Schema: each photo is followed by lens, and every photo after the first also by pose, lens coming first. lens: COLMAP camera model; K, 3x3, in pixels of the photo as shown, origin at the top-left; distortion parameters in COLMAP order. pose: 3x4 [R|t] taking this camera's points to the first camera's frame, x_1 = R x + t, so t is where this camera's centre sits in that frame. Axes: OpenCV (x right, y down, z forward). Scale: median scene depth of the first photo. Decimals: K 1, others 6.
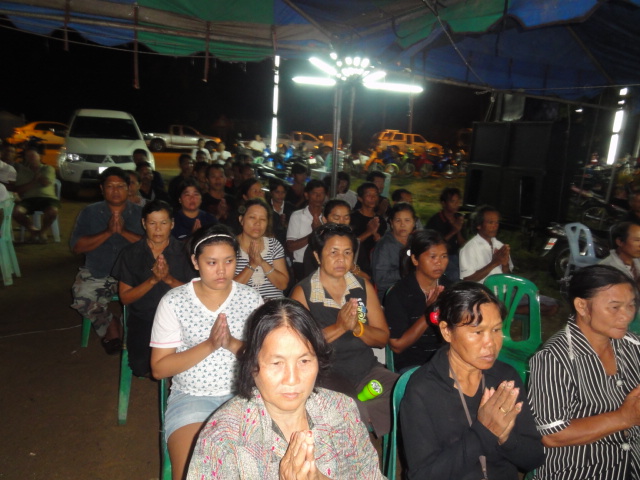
lens RADIAL K [[439.4, 0, 318.6], [0, 439.4, 238.2], [0, 0, 1]] dist [-0.001796, 0.000438]
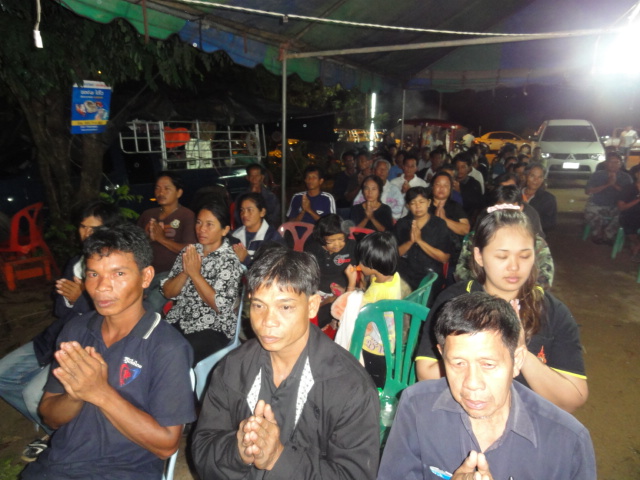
lens RADIAL K [[439.4, 0, 319.3], [0, 439.4, 239.2], [0, 0, 1]] dist [-0.001796, 0.000438]
pose [[0.639225, 0.131235, -0.757739, 0.070675], [-0.139894, 0.988735, 0.053228, 0.093978], [0.756188, 0.071979, 0.650383, -0.388536]]
